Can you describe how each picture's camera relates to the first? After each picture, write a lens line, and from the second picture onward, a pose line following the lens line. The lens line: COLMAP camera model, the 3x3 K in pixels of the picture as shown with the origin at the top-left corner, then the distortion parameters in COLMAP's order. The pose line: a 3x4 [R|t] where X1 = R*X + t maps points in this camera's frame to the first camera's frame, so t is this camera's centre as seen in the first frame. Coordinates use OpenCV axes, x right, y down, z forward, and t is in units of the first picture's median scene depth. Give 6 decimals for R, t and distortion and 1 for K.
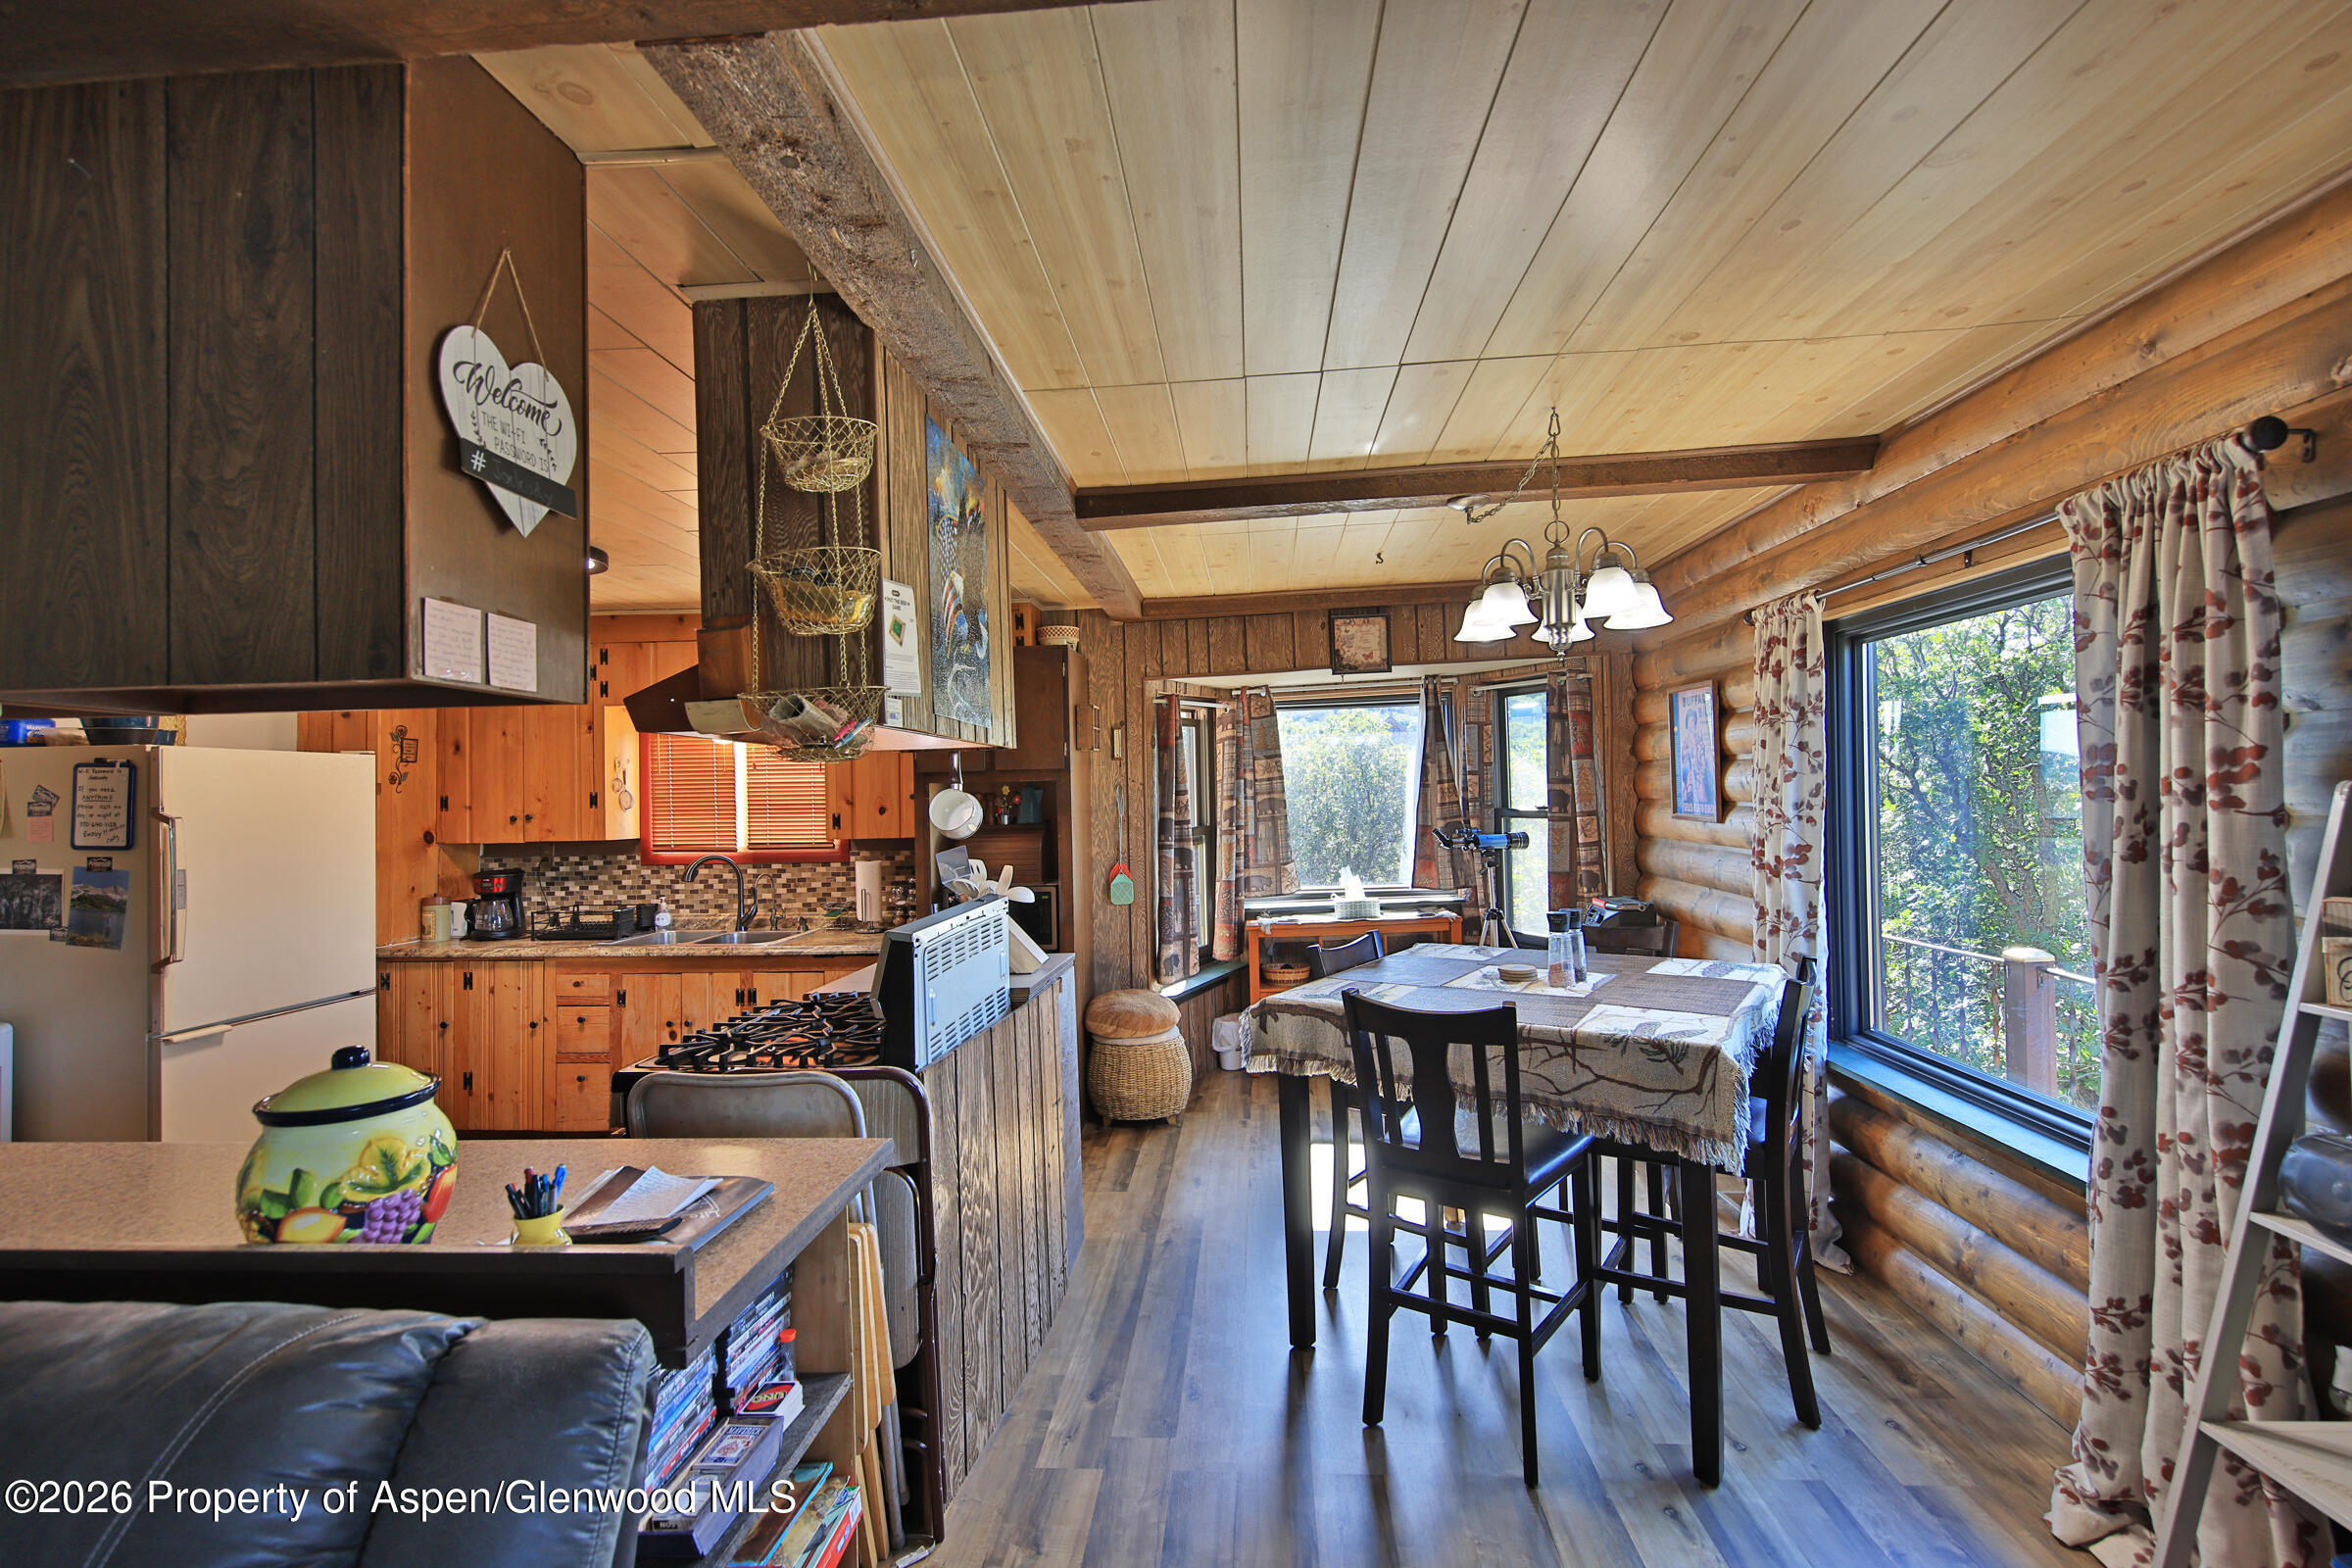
lens RADIAL K [[1061.2, 0, 1175.1], [0, 1061.2, 781.9], [0, 0, 1]] dist [0.003675, 0.000417]
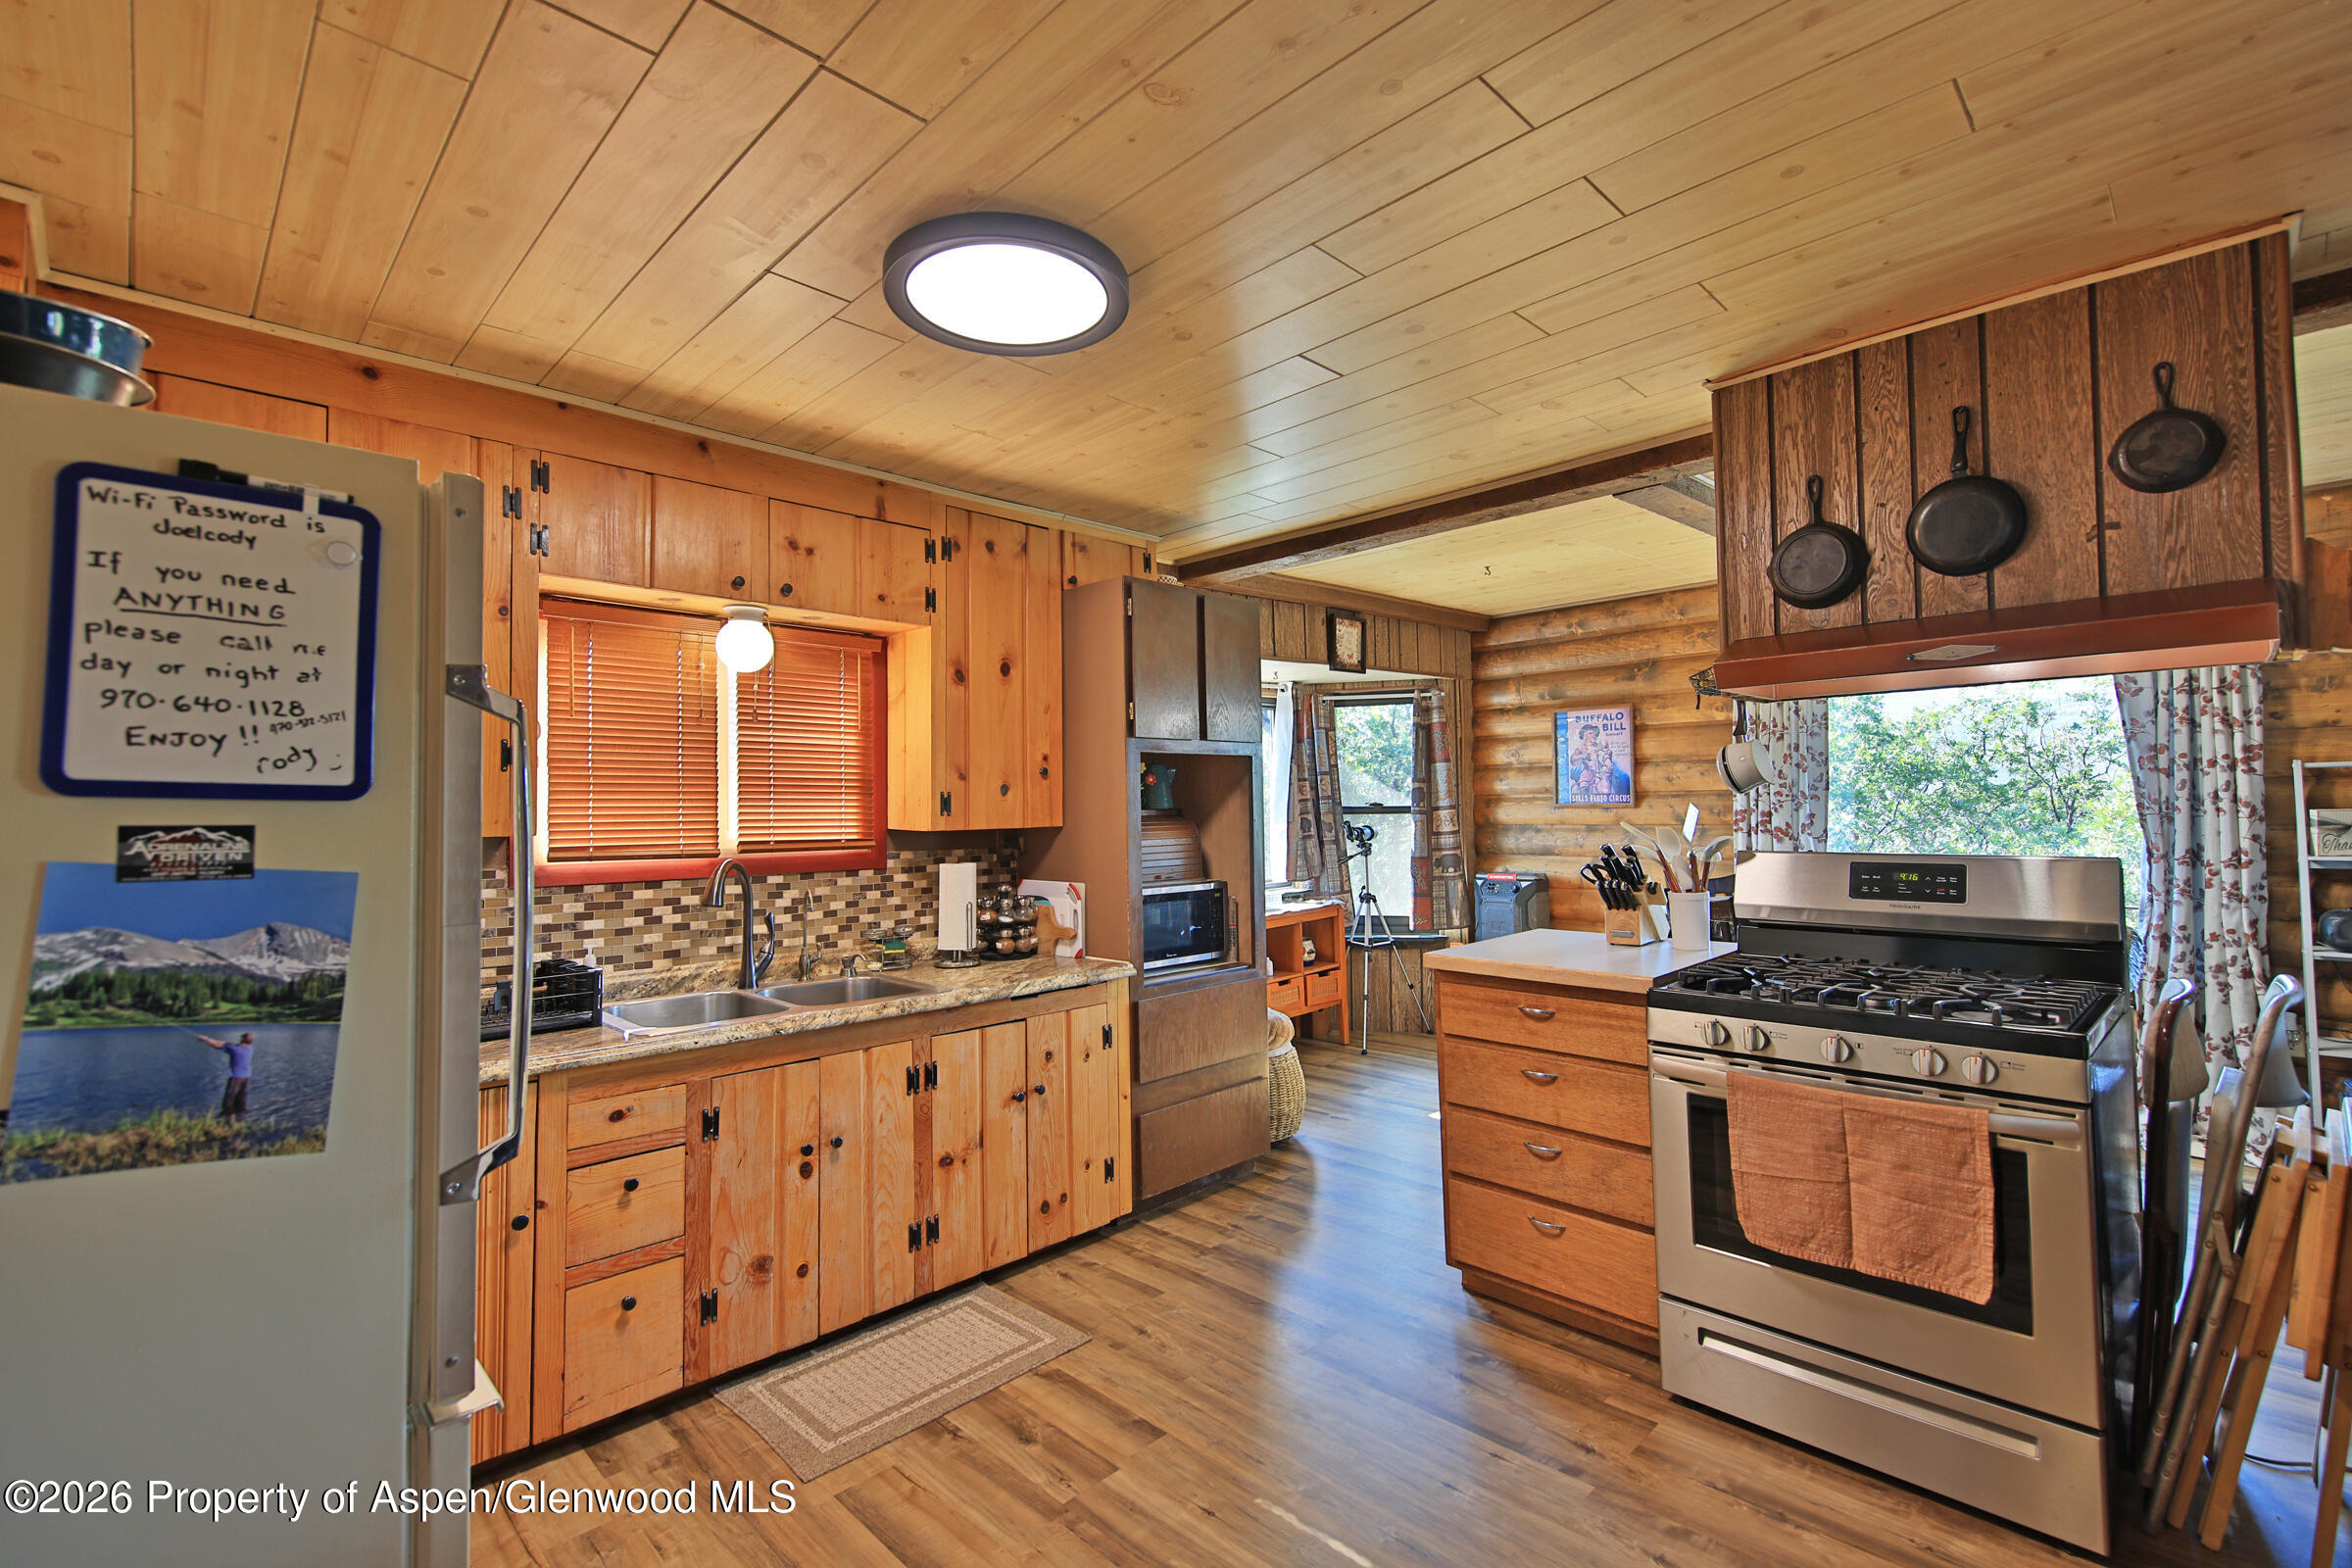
lens RADIAL K [[1061.2, 0, 1187.4], [0, 1061.2, 782.5], [0, 0, 1]] dist [0.003675, 0.000417]
pose [[0.651046, 0.031146, 0.758399, -0.774696], [-0.004142, 0.999289, -0.037484, 0.050838], [-0.759027, 0.021263, 0.650712, 0.466306]]
